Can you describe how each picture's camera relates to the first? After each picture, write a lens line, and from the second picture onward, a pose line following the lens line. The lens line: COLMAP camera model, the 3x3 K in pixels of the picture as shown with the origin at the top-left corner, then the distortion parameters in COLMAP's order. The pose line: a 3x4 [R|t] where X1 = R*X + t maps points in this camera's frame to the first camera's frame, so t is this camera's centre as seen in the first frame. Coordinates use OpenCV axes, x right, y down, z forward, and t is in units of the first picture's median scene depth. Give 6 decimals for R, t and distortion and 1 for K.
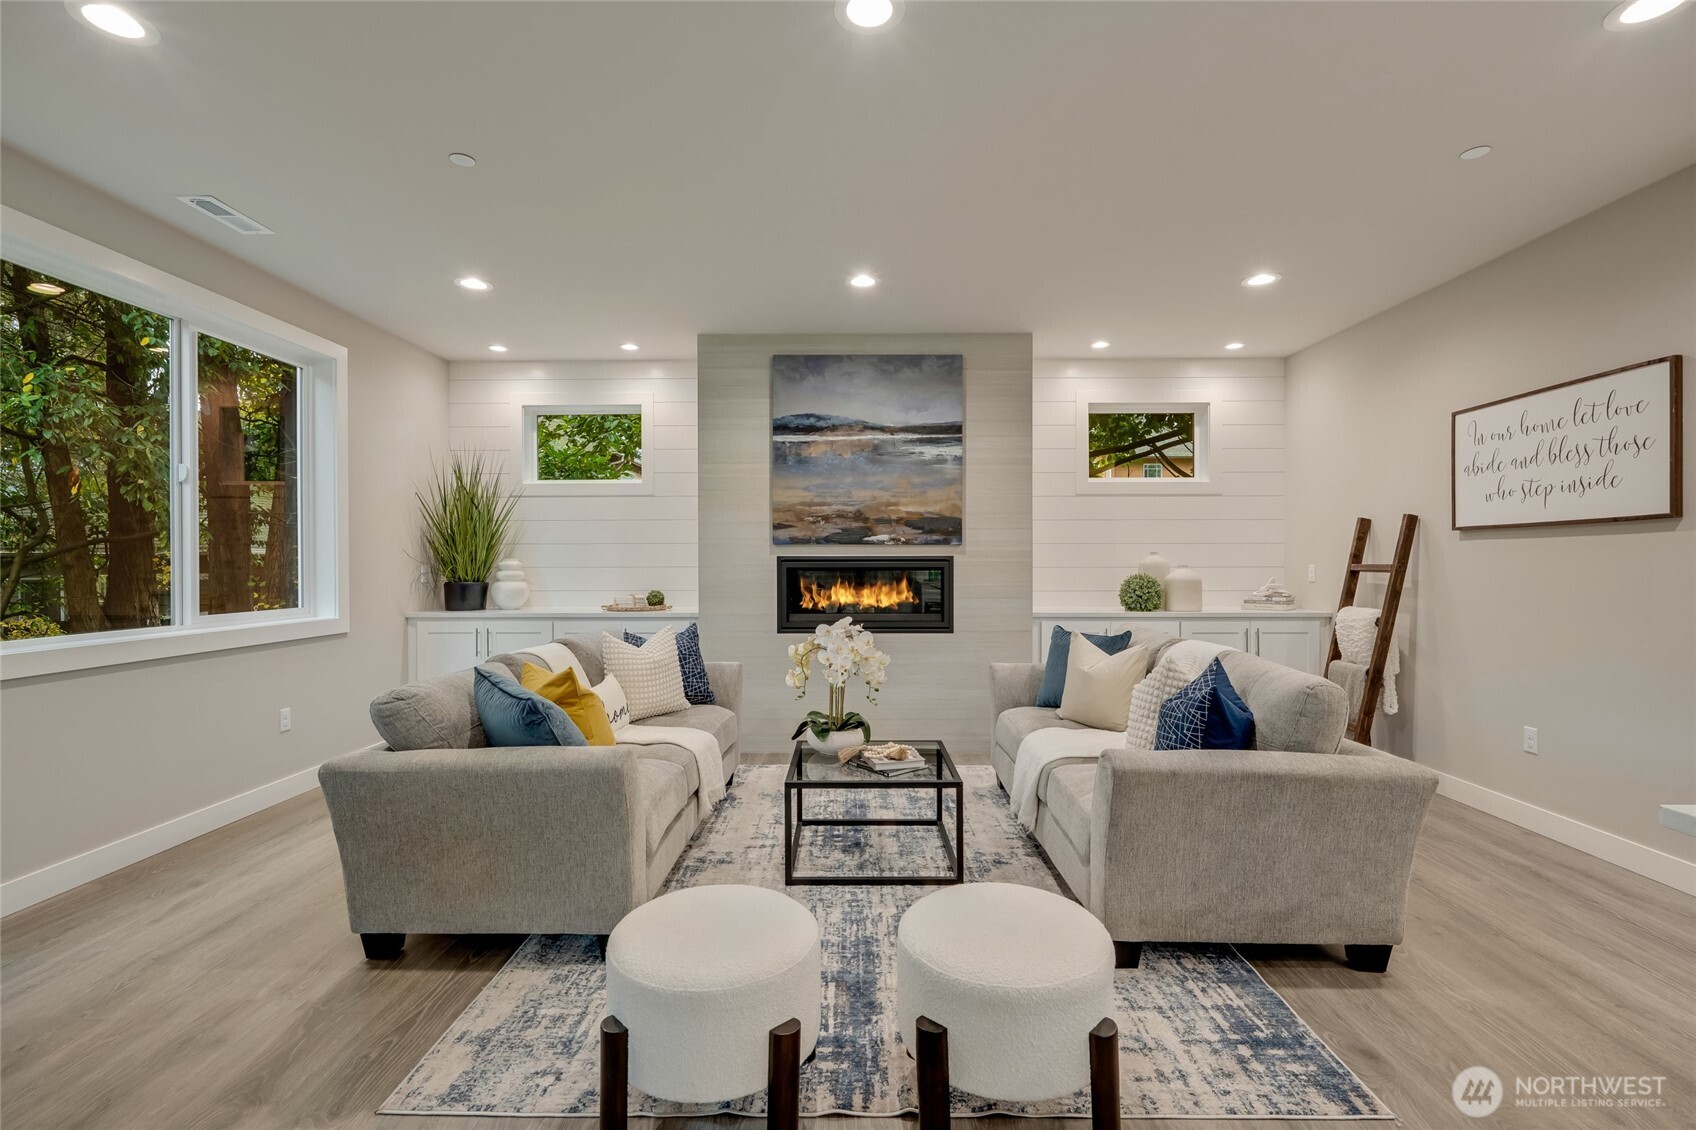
lens RADIAL K [[760.5, 0, 848.6], [0, 760.5, 565.1], [0, 0, 1]] dist [-0.002691, -0.000298]
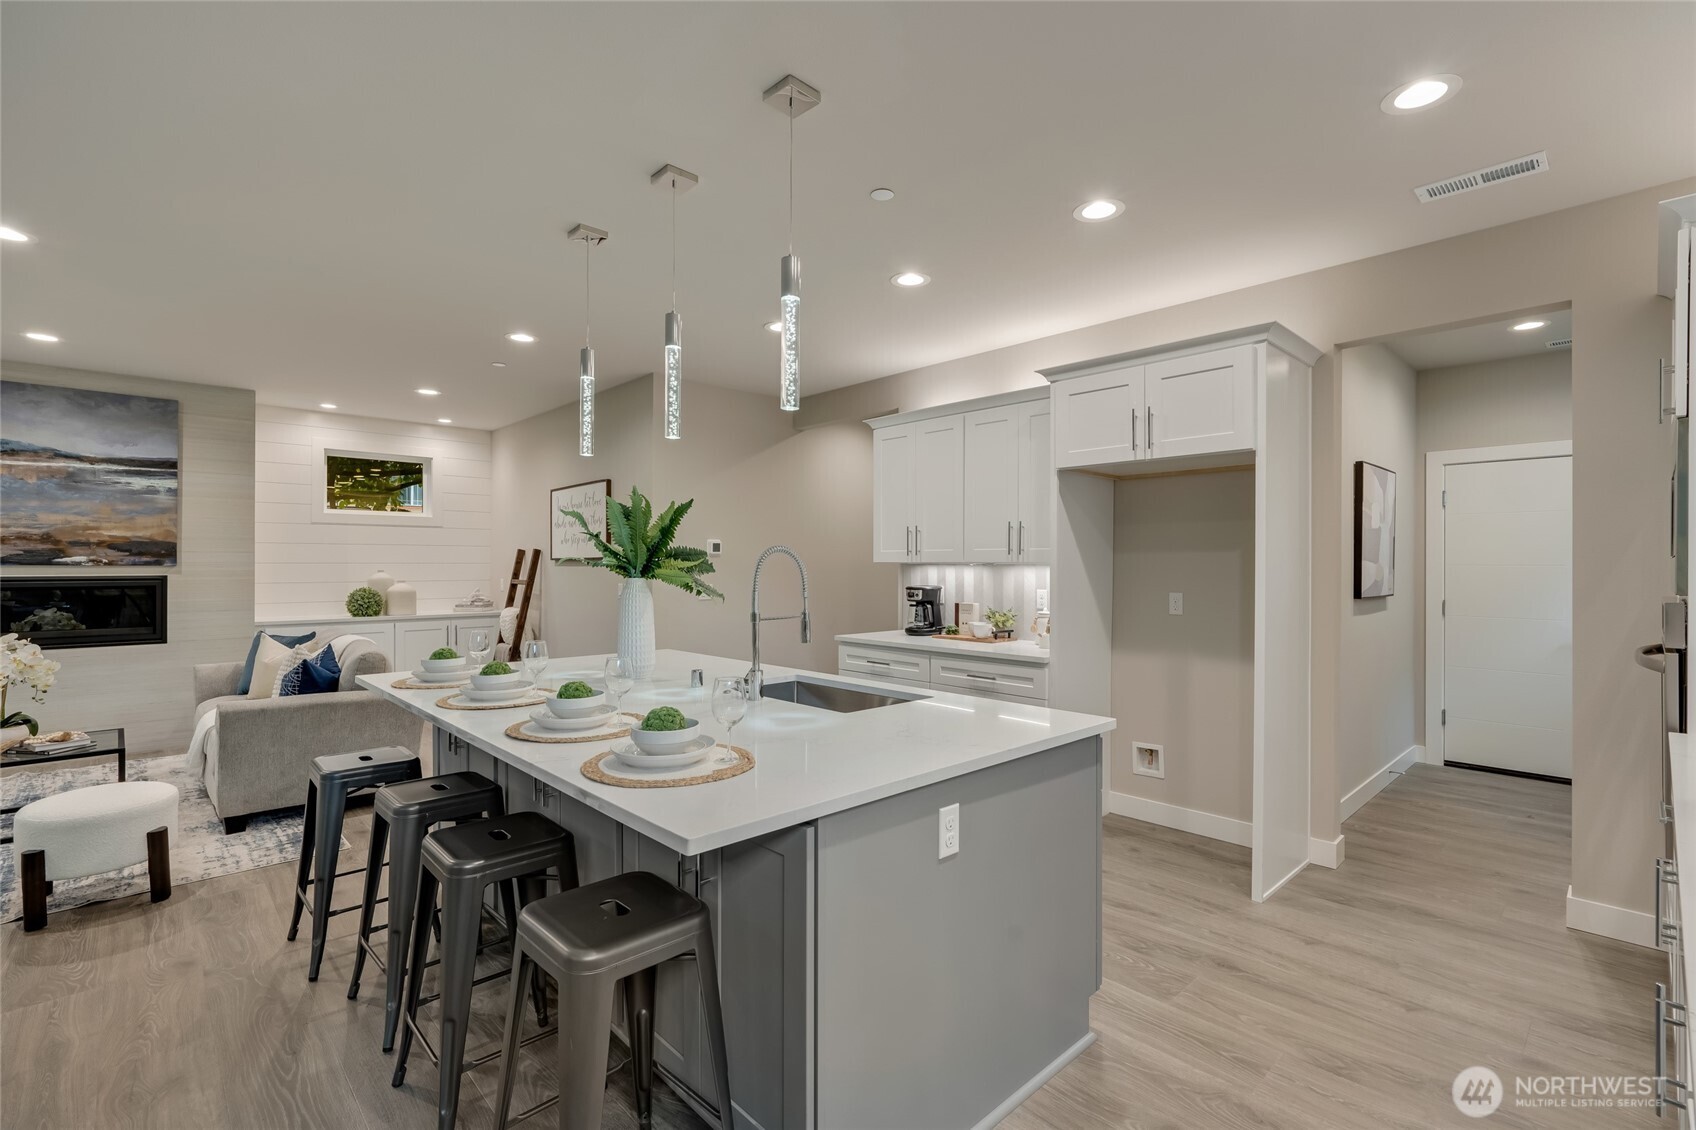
lens RADIAL K [[760.5, 0, 843.8], [0, 760.5, 562.3], [0, 0, 1]] dist [-0.002691, -0.000298]
pose [[0.718420, 0.003518, 0.695601, 0.076097], [0.001512, 0.999977, -0.006620, -0.022767], [-0.695608, 0.005808, 0.718398, -0.523537]]
